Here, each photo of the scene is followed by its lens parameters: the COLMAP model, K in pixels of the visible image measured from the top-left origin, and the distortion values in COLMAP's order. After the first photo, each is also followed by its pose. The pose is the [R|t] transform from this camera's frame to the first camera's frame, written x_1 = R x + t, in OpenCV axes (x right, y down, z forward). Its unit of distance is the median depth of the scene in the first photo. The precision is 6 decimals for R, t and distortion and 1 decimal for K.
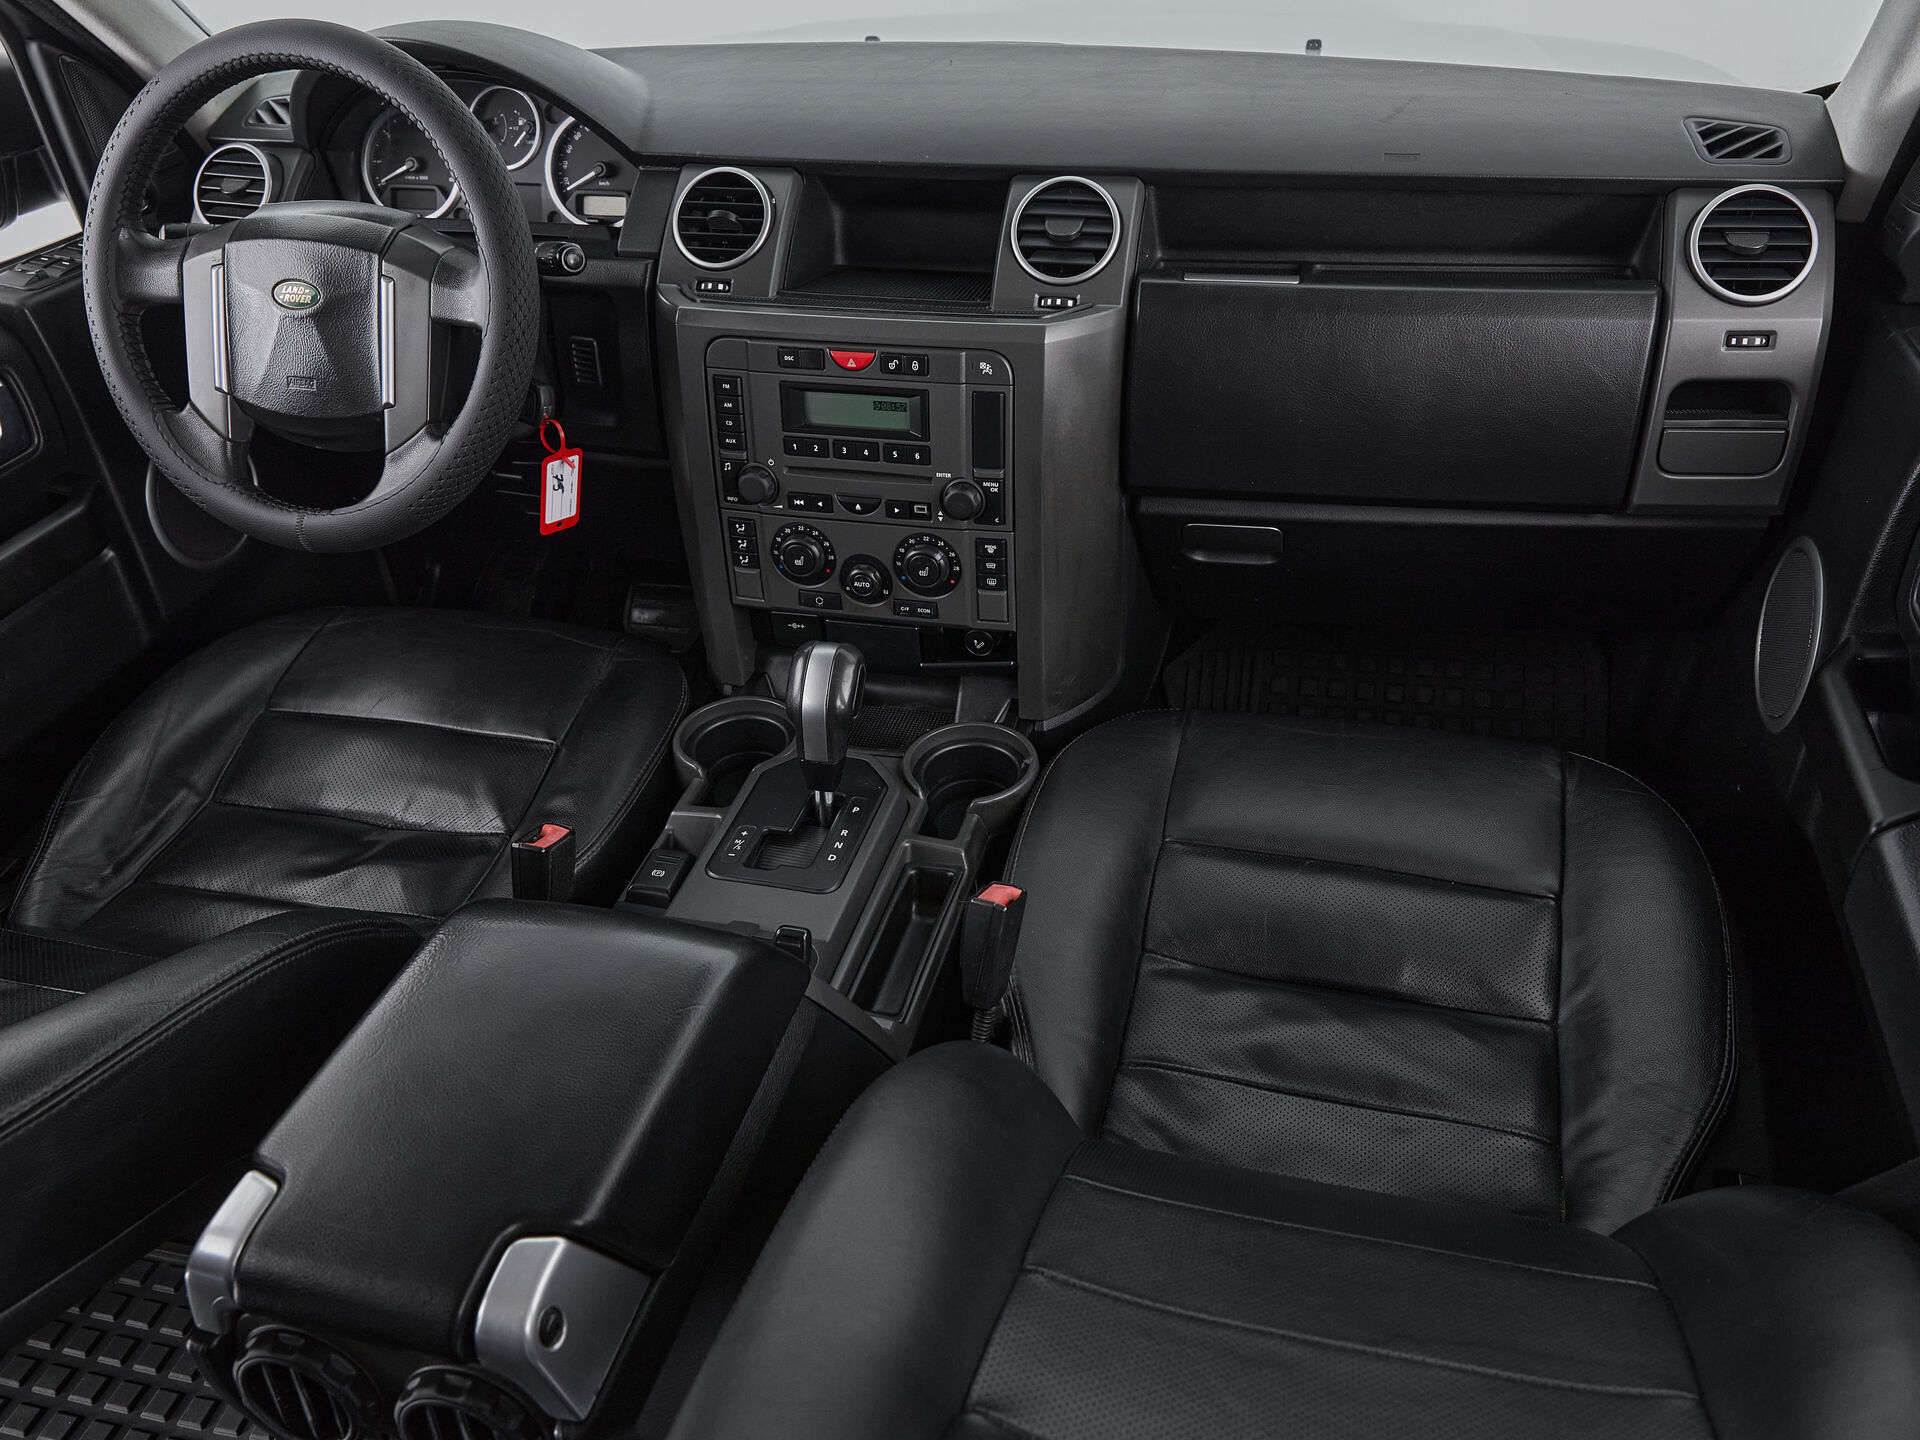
lens RADIAL K [[1518.2, 0, 969.4], [0, 1518.2, 711.9], [0, 0, 1]] dist [-0.007639, 0.004422]
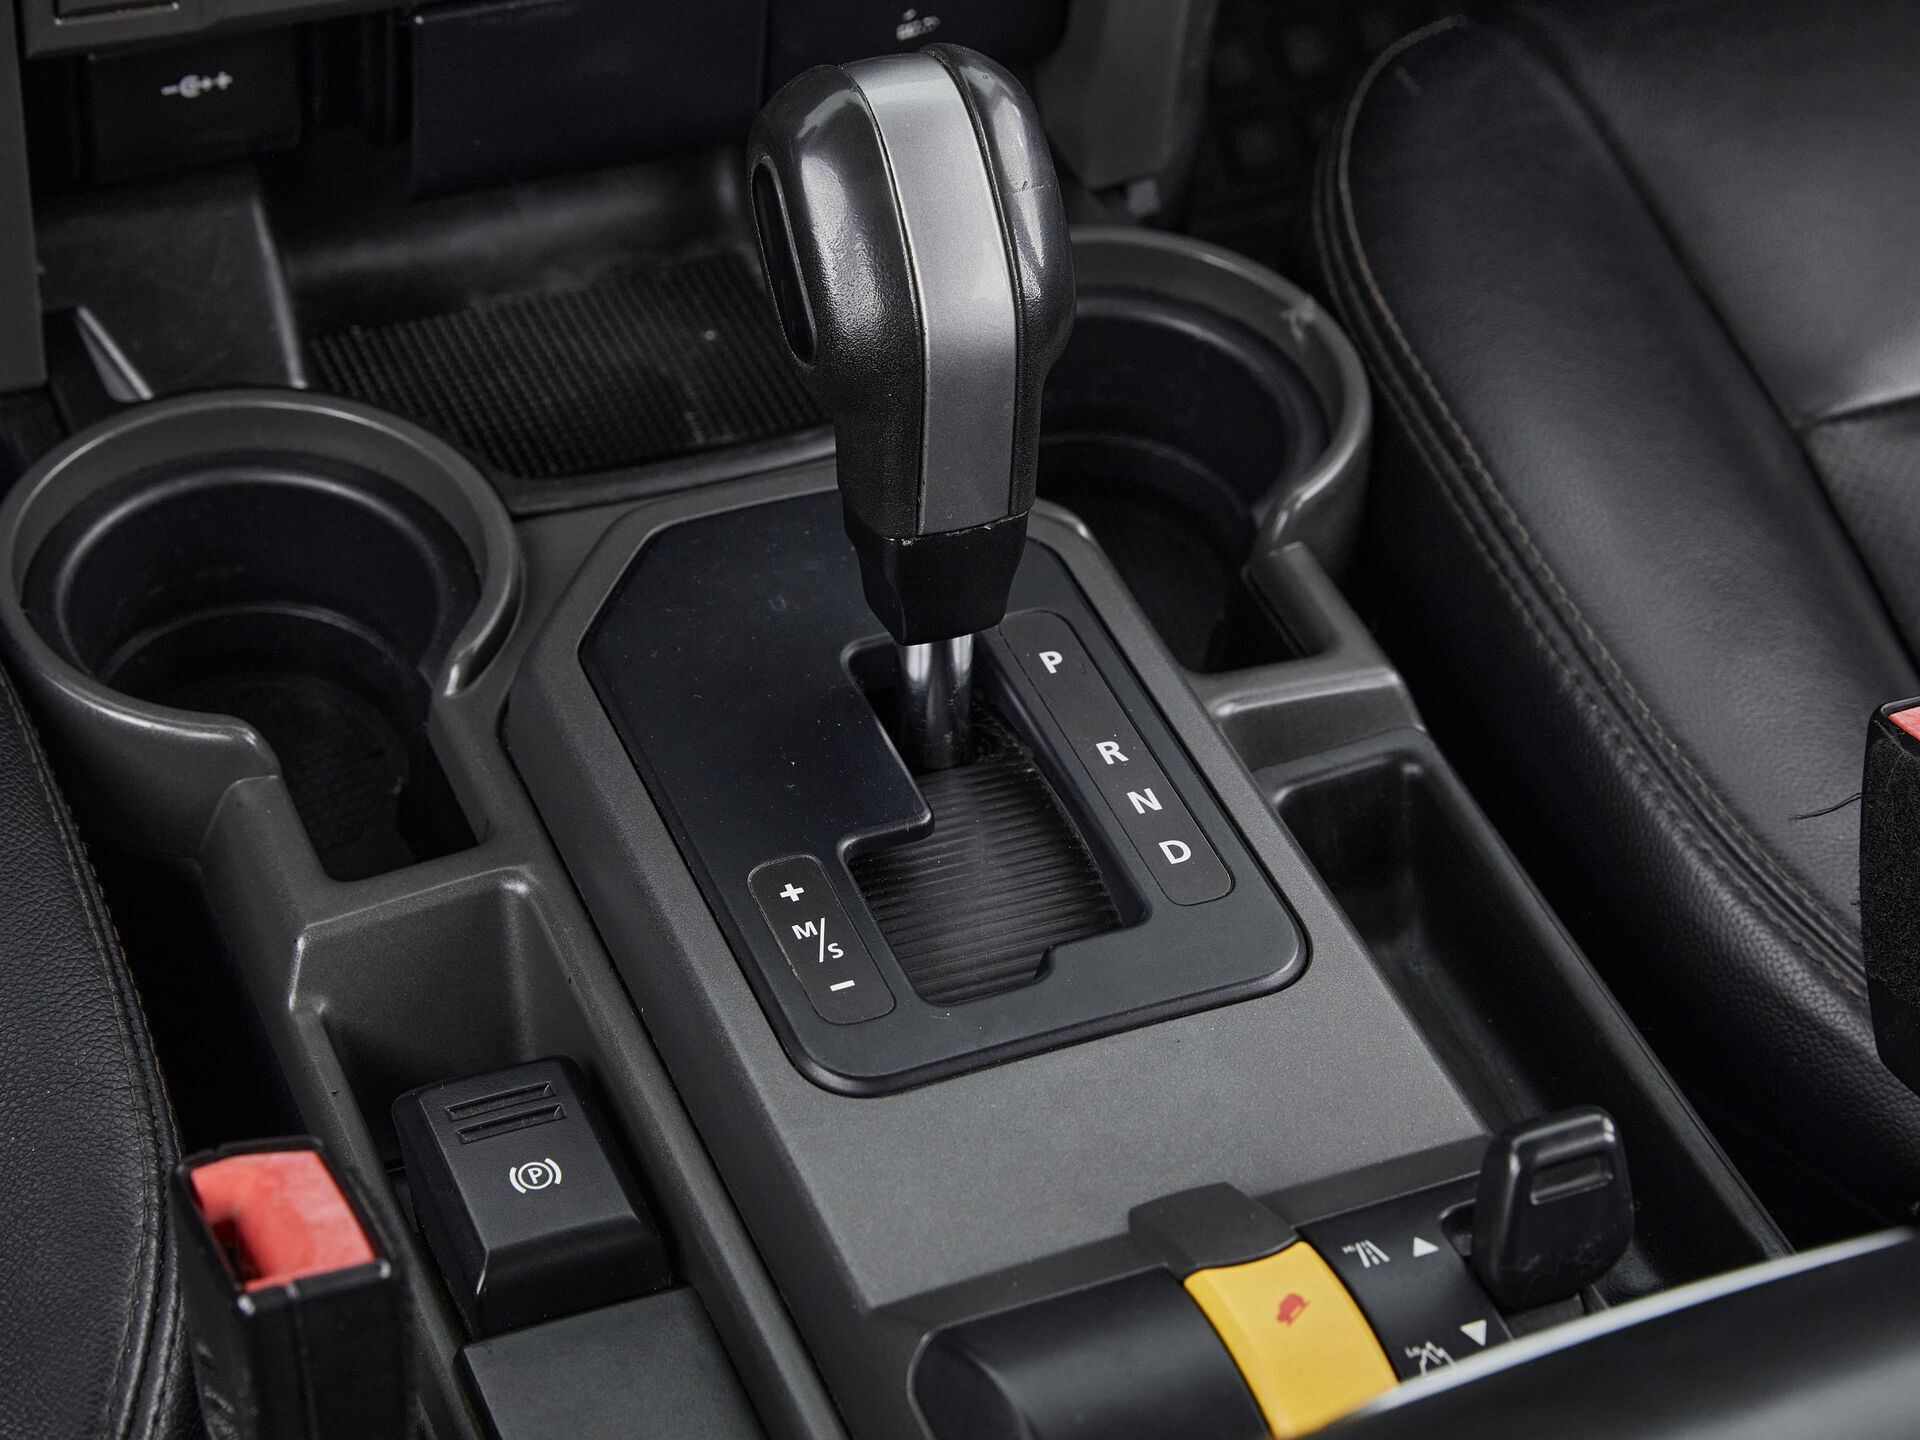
lens RADIAL K [[4134.3, 0, 960.0], [0, 4134.3, 720.0], [0, 0, 1]] dist [-0.009593, -0.280458]
pose [[0.782884, -0.339782, 0.521192, -0.448988], [0.254322, 0.939290, 0.230336, -0.091938], [-0.567815, -0.047775, 0.821769, 0.405187]]
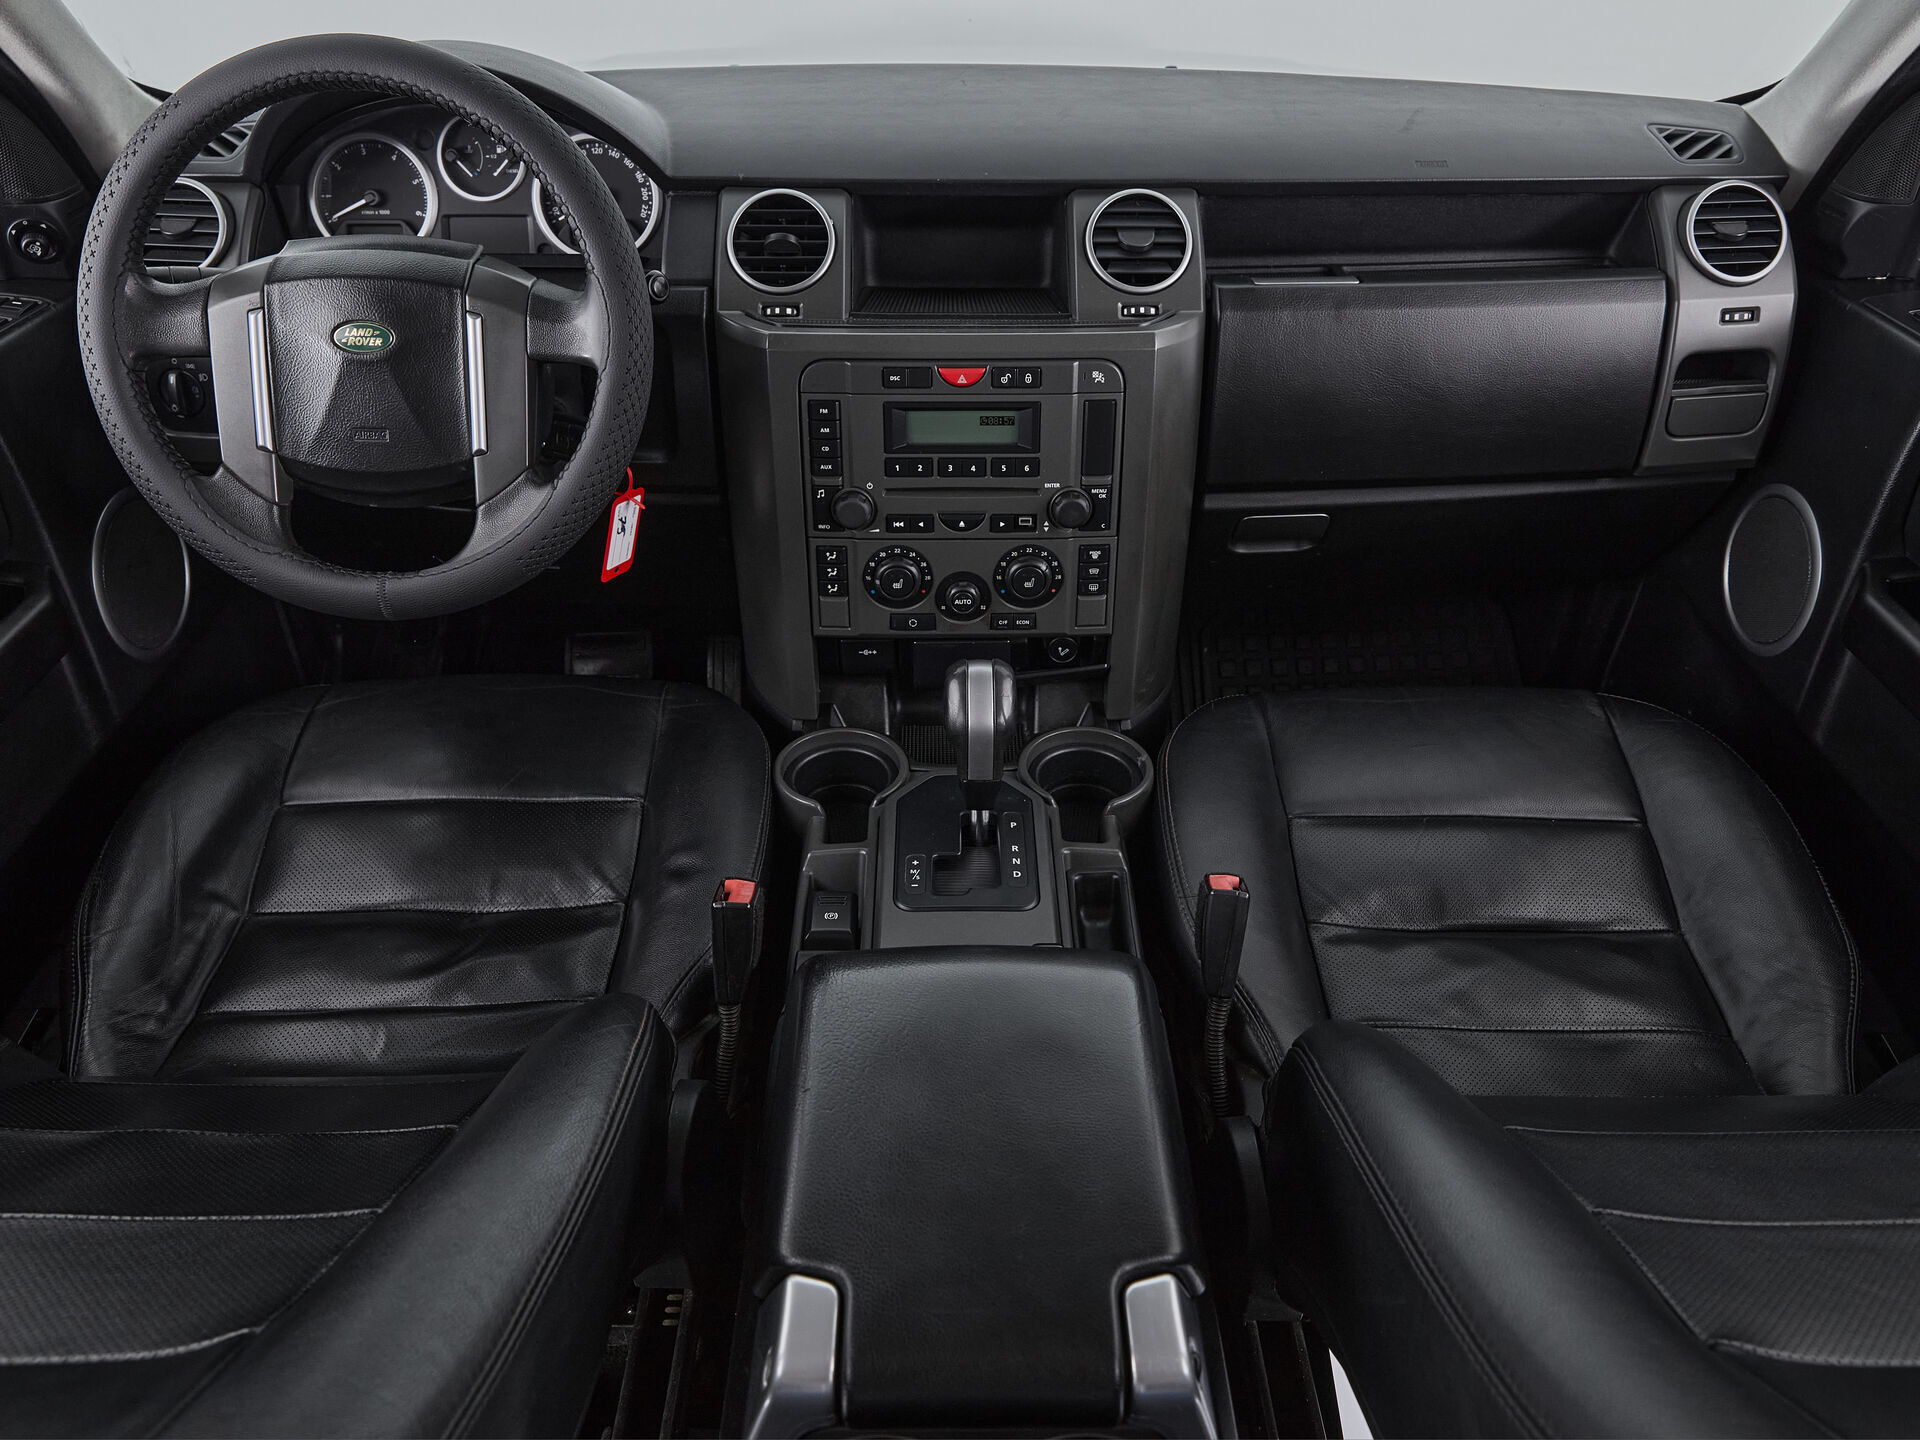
lens RADIAL K [[1474.0, 0, 963.3], [0, 1474.0, 709.0], [0, 0, 1]] dist [-0.006871, 0.002124]
pose [[0.963845, -0.108612, 0.243324, -0.322327], [0.112530, 0.993646, -0.002214, -0.012226], [-0.241537, 0.029515, 0.969943, 0.065358]]
